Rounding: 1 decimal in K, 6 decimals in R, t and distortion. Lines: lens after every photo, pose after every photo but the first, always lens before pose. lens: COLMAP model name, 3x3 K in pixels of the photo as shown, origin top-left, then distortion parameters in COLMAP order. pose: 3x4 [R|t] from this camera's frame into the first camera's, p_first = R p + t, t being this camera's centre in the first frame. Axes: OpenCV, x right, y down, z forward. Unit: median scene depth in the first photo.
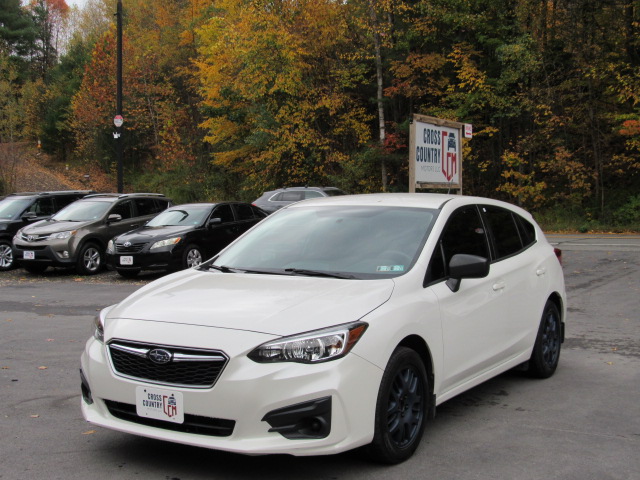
lens RADIAL K [[894.3, 0, 320.0], [0, 894.3, 240.0], [0, 0, 1]] dist [-0.087302, 0.022416]
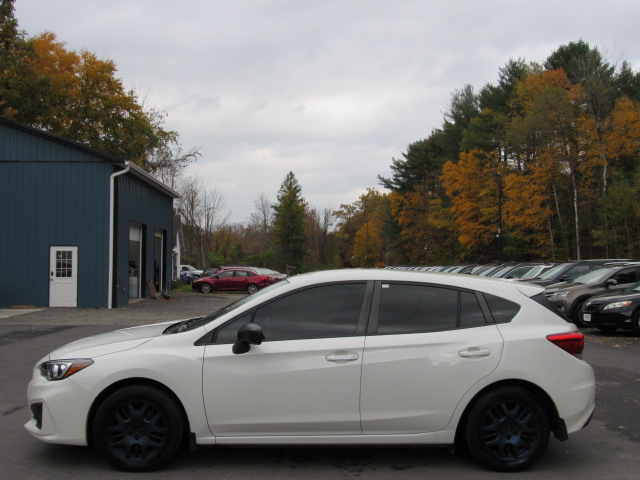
lens RADIAL K [[649.6, 0, 320.0], [0, 649.6, 240.0], [0, 0, 1]] dist [-0.047545, 0.000888]
pose [[0.556633, -0.017475, -0.830575, 0.151203], [-0.049249, 0.997326, -0.053989, -0.008312], [0.829297, 0.070956, 0.554284, 0.098016]]
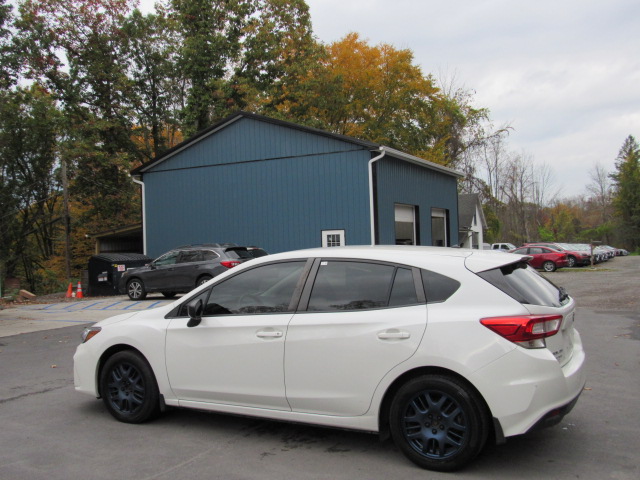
lens RADIAL K [[646.0, 0, 317.7], [0, 646.0, 247.6], [0, 0, 1]] dist [-0.050460, 0.001527]
pose [[0.049693, 0.010264, -0.998712, 0.179483], [-0.017965, 0.999795, 0.009382, -0.011359], [0.998603, 0.017475, 0.049867, 0.185044]]
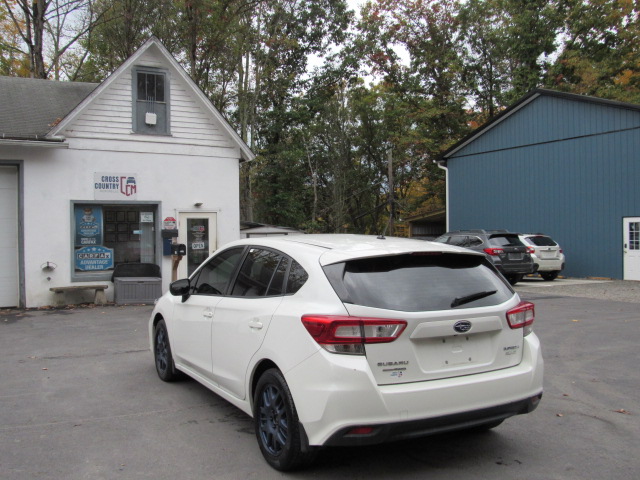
lens RADIAL K [[649.6, 0, 320.0], [0, 649.6, 240.0], [0, 0, 1]] dist [-0.047545, 0.000888]
pose [[-0.510326, 0.015526, -0.859841, 0.156377], [-0.031993, 0.998802, 0.037024, -0.014989], [0.859386, 0.046403, -0.509218, 0.283394]]
